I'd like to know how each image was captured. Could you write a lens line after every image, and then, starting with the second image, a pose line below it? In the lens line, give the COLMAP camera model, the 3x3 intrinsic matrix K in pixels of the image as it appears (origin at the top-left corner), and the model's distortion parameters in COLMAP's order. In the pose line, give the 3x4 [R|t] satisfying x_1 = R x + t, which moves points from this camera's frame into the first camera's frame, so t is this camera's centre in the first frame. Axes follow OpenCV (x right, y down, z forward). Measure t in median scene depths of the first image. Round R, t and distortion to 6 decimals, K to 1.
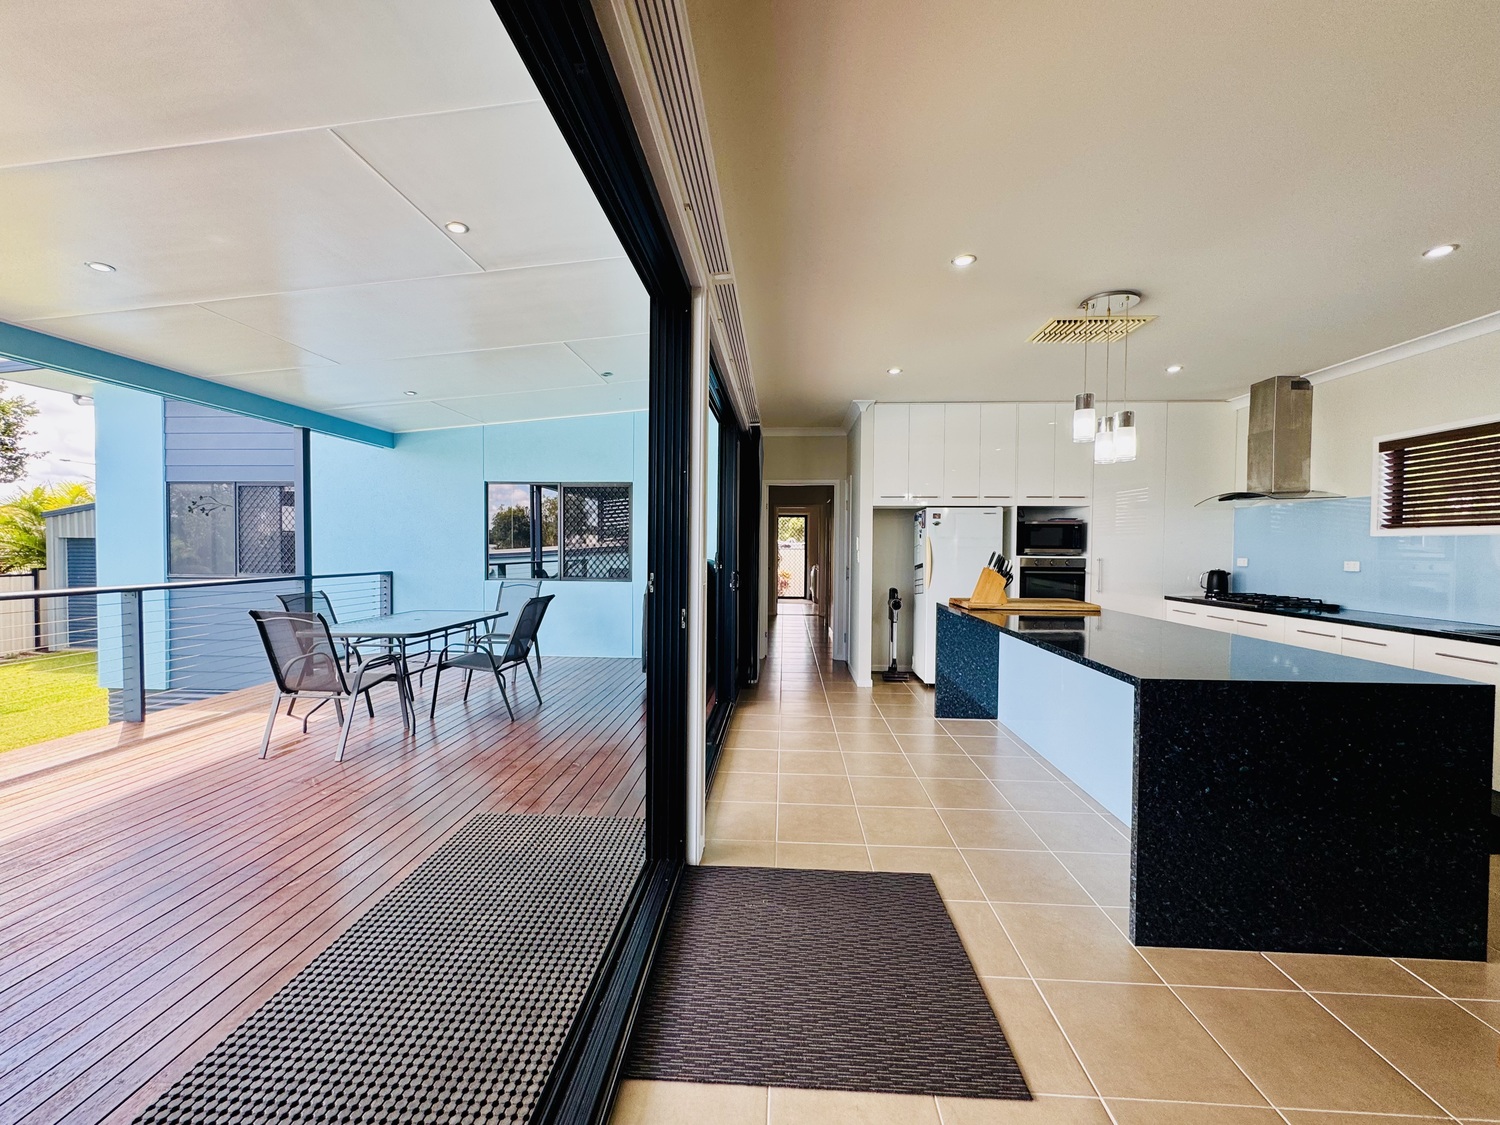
lens RADIAL K [[600.5, 0, 746.9], [0, 600.5, 562.0], [0, 0, 1]] dist [0.000475, 0.000255]
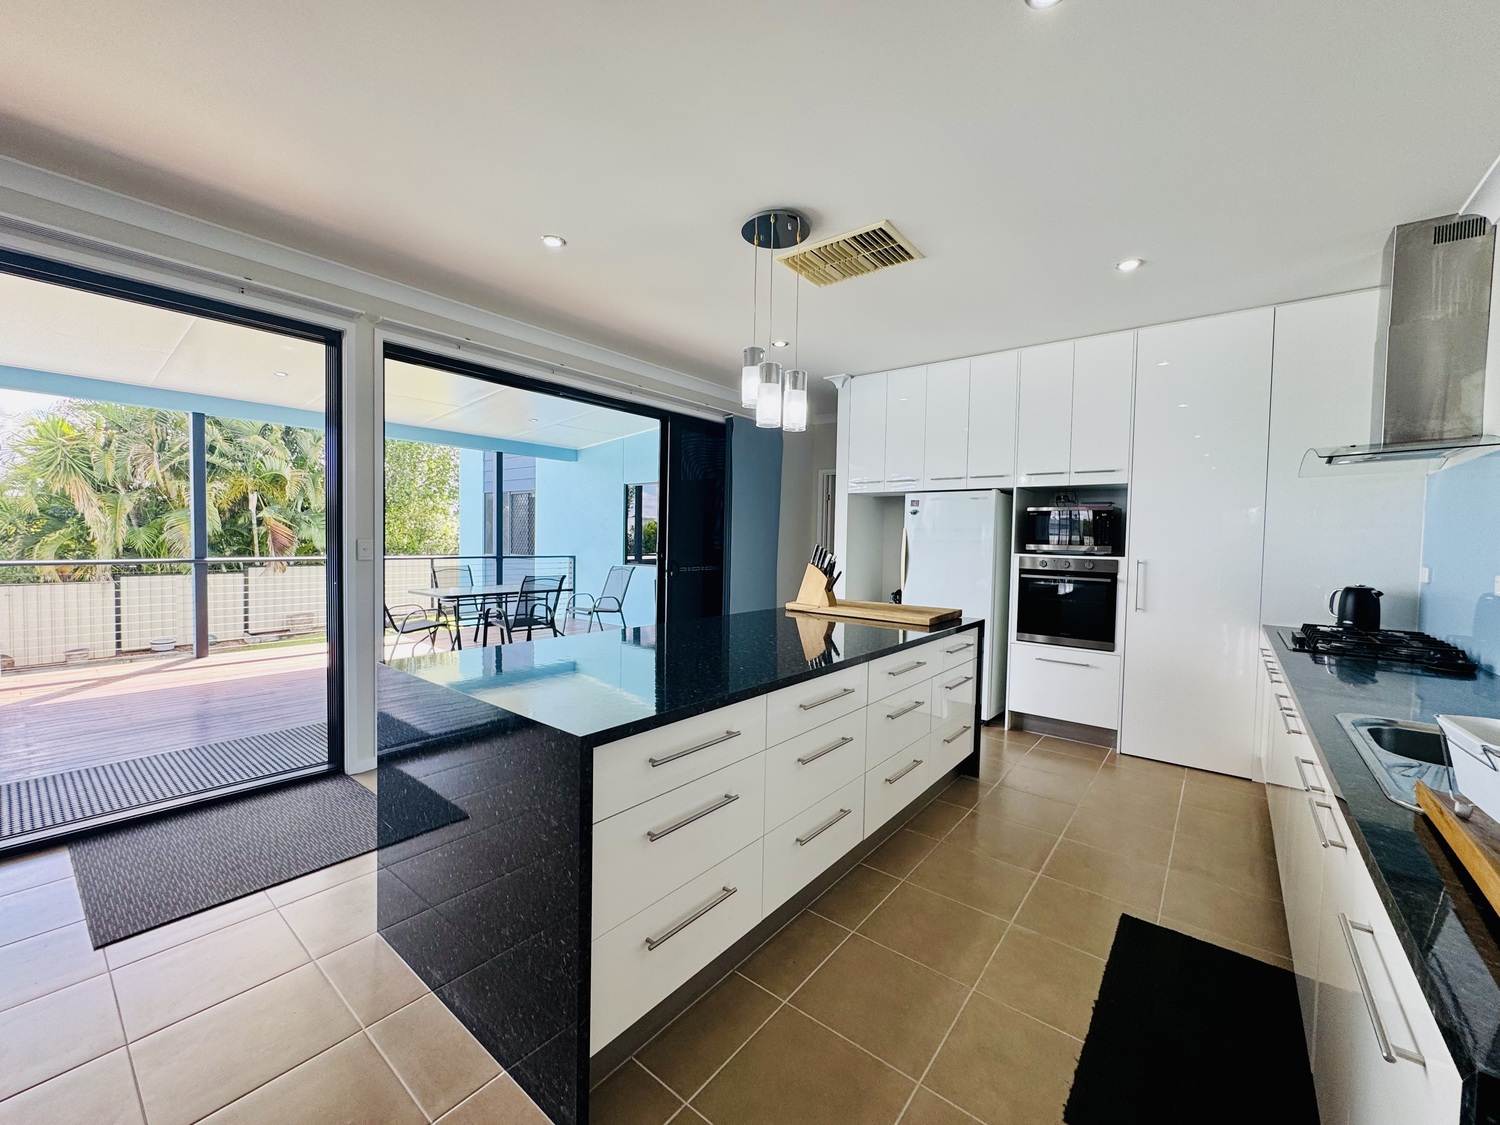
lens RADIAL K [[600.5, 0, 749.3], [0, 600.5, 567.7], [0, 0, 1]] dist [0.000475, 0.000255]
pose [[0.815286, 0.036997, -0.577875, 0.612228], [-0.026593, 0.999296, 0.026459, -0.003744], [0.578447, -0.006204, 0.815696, 0.193076]]
